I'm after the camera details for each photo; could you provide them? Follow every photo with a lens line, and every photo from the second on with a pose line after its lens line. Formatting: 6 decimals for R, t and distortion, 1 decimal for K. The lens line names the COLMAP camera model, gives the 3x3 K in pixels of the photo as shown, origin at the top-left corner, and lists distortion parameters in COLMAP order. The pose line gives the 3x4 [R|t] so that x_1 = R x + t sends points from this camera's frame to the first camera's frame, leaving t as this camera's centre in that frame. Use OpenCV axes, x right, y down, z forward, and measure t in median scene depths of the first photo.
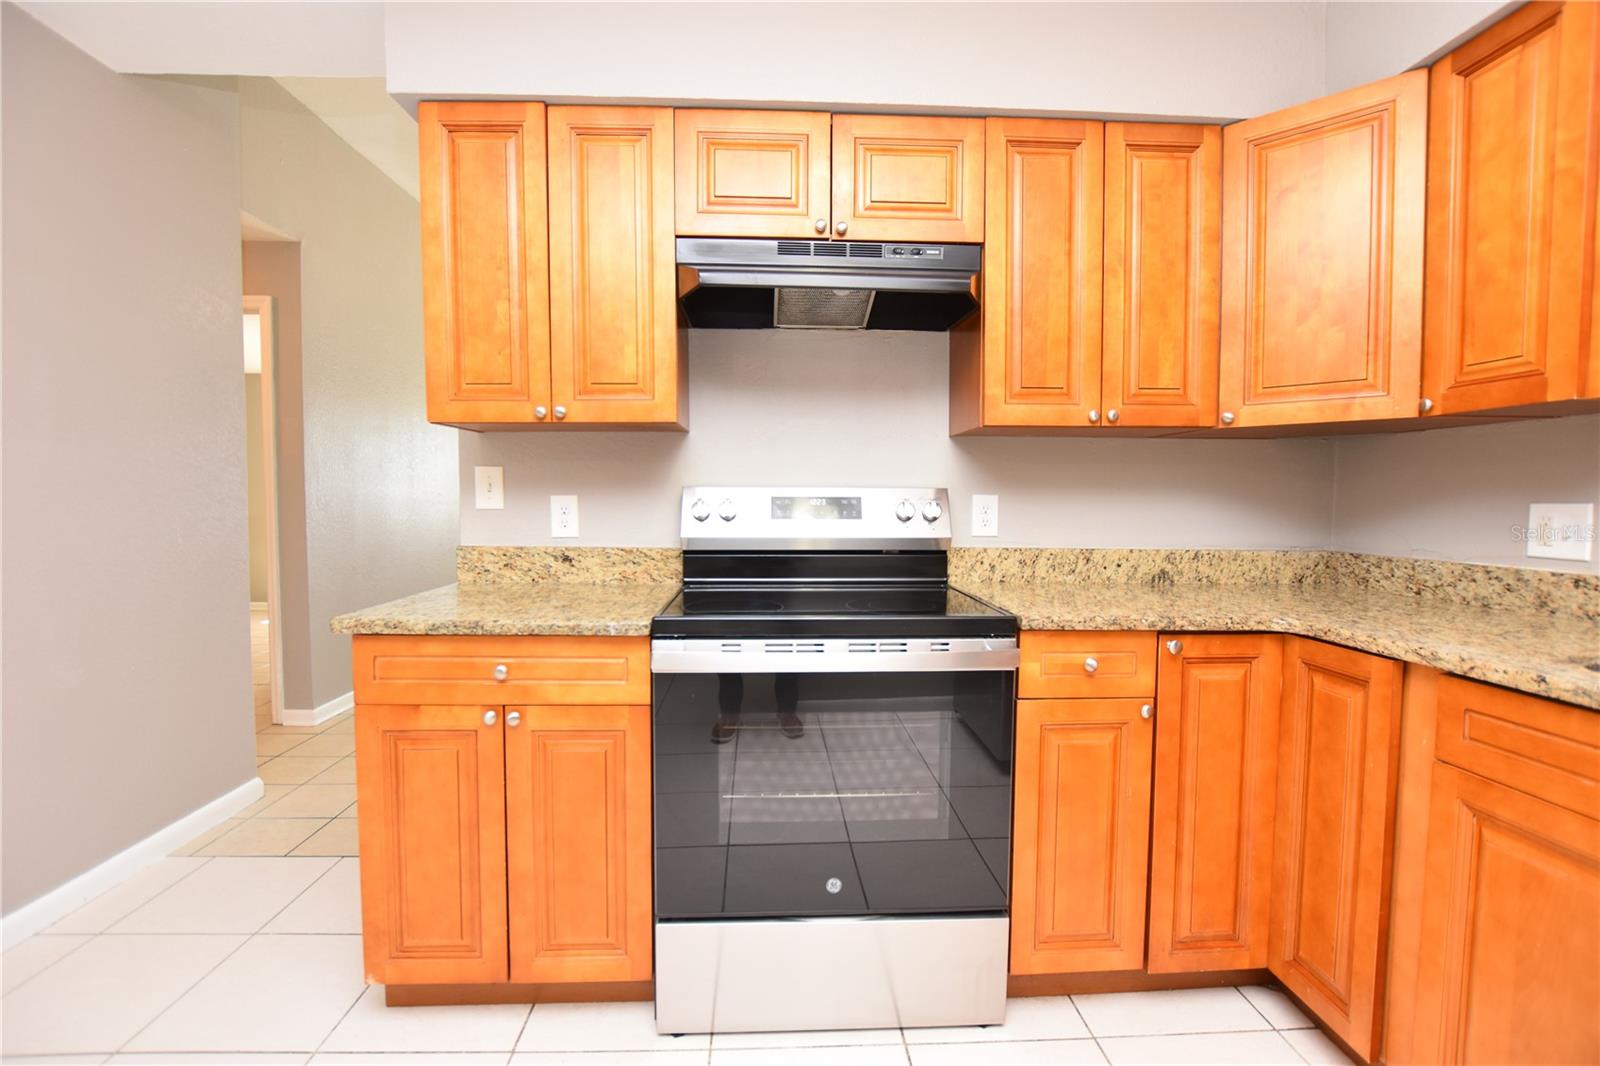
lens RADIAL K [[712.0, 0, 792.2], [0, 712.0, 534.4], [0, 0, 1]] dist [-0.034580, 0.006204]
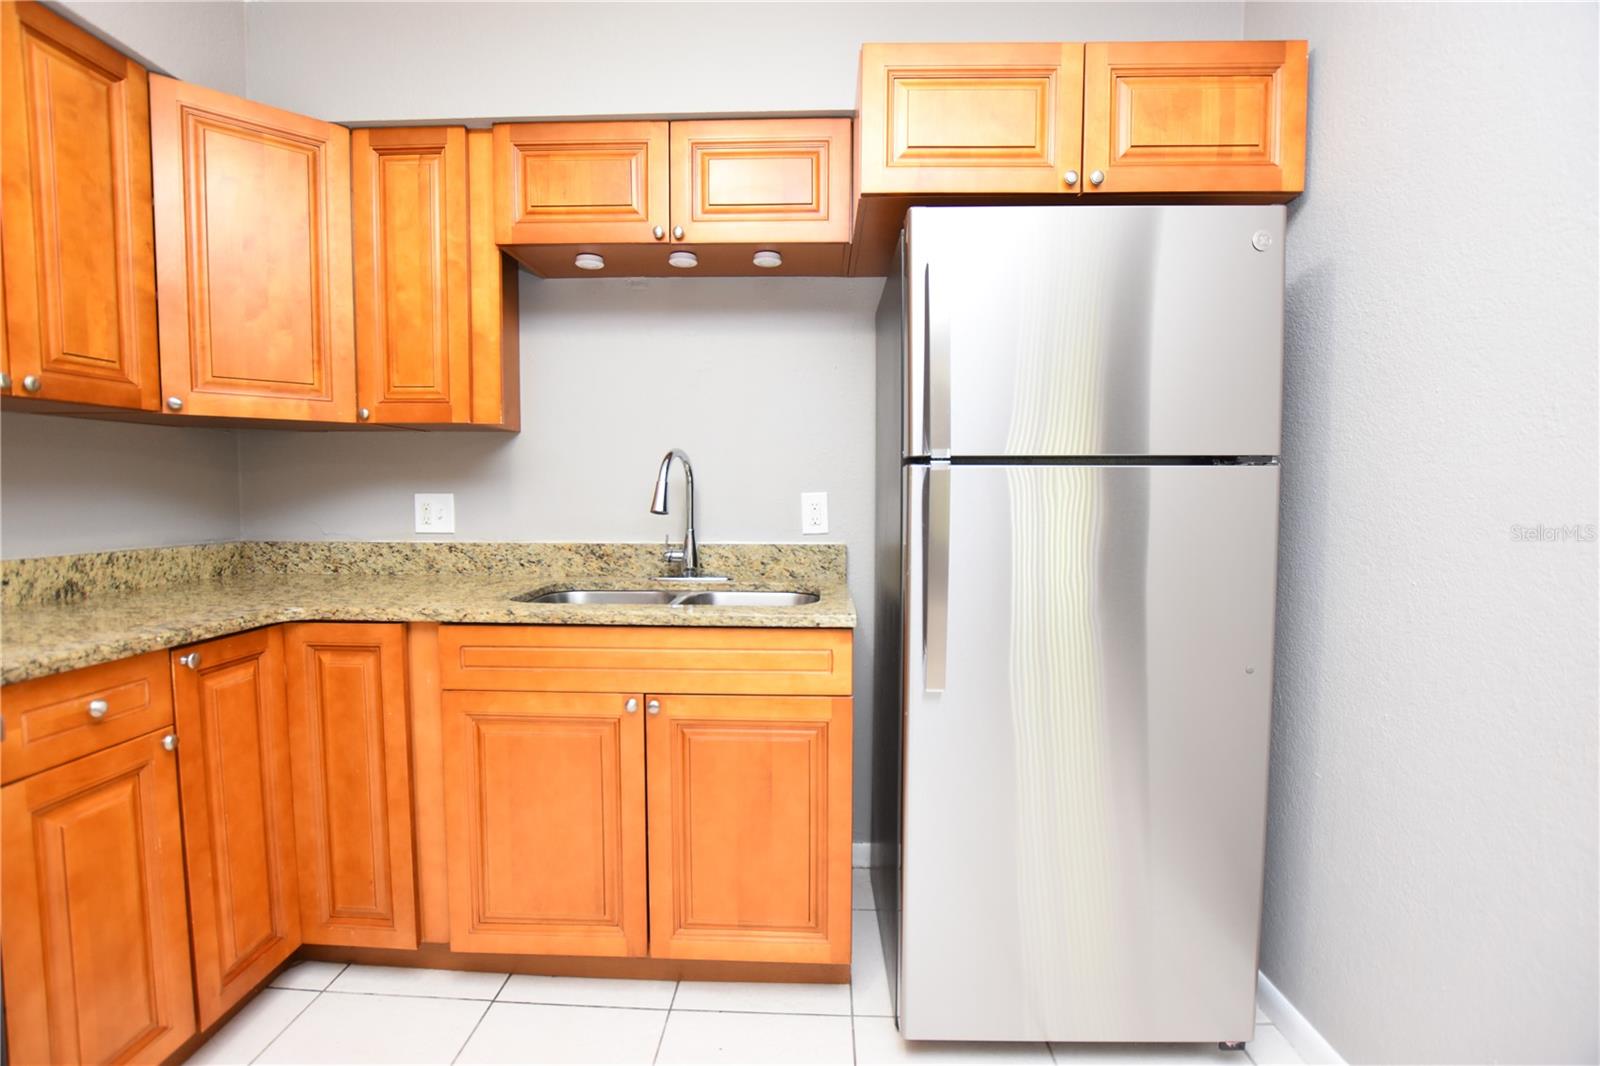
lens RADIAL K [[712.0, 0, 792.2], [0, 712.0, 534.4], [0, 0, 1]] dist [-0.034580, 0.006204]
pose [[0.080186, -0.067884, 0.994466, -0.247705], [0.046593, 0.996843, 0.064289, -0.019743], [-0.995690, 0.041180, 0.083095, 0.155607]]
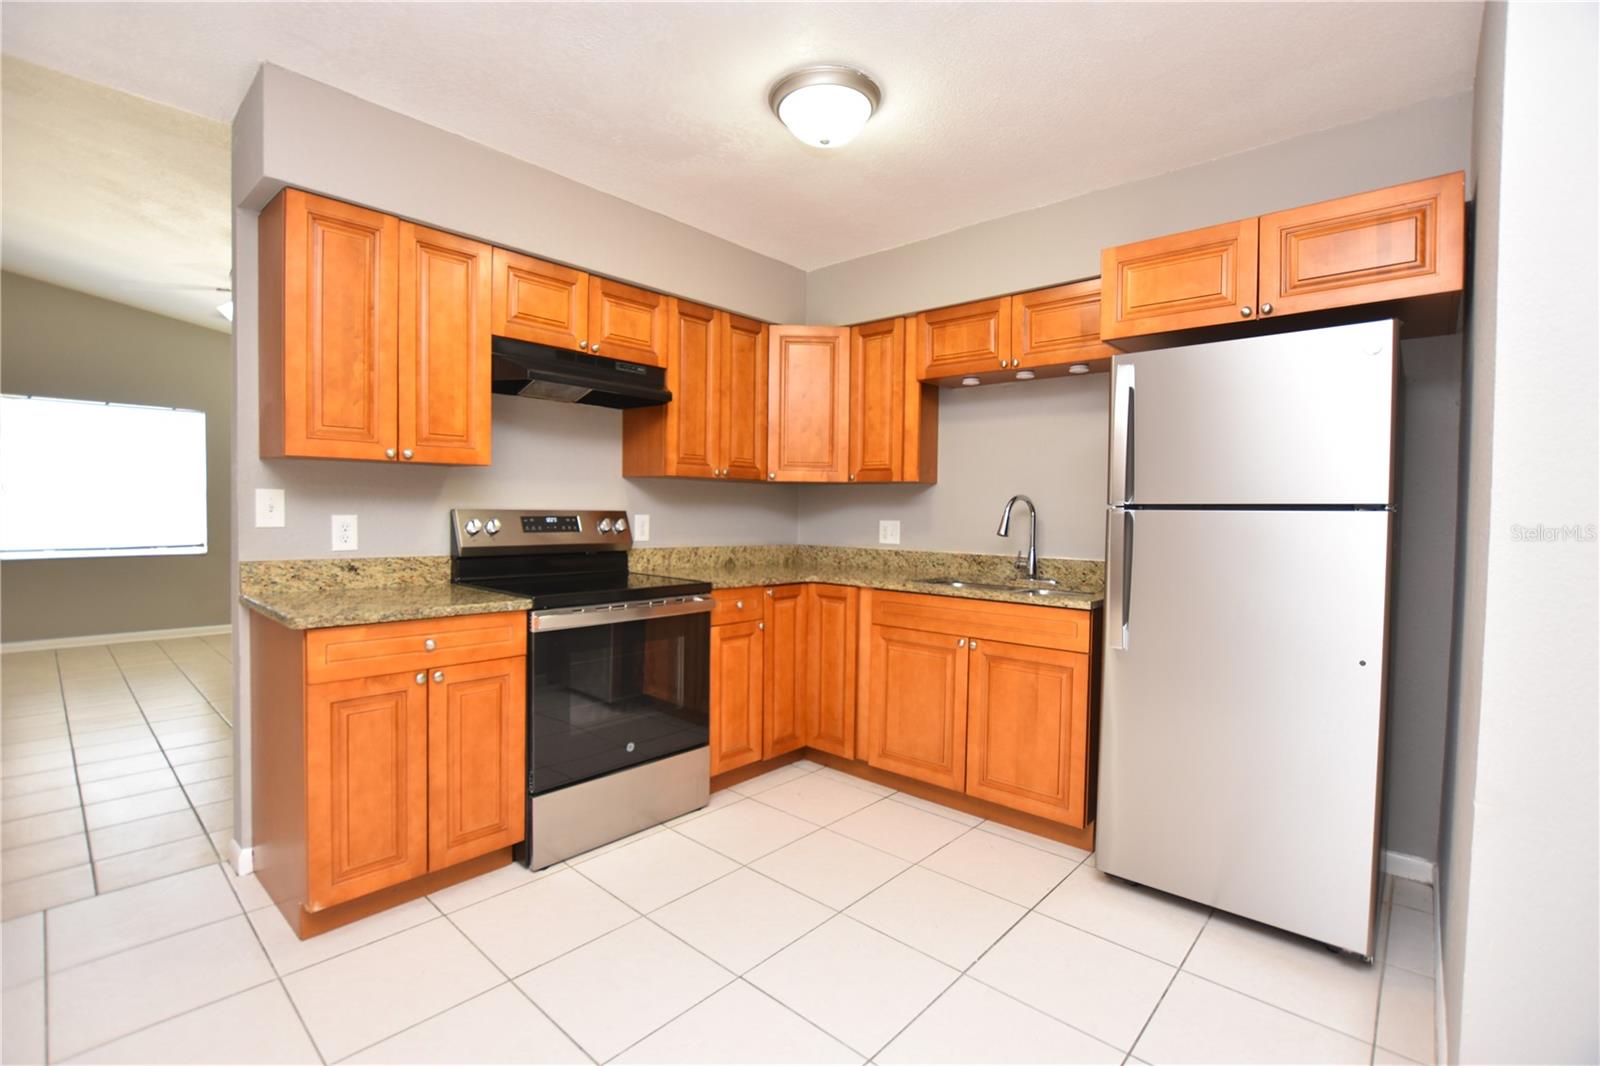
lens RADIAL K [[712.0, 0, 792.2], [0, 712.0, 534.4], [0, 0, 1]] dist [-0.034580, 0.006204]
pose [[0.703604, -0.017818, 0.710369, -0.823362], [0.024061, 0.999710, 0.001244, -0.008349], [-0.710185, 0.016217, 0.703828, -0.461999]]
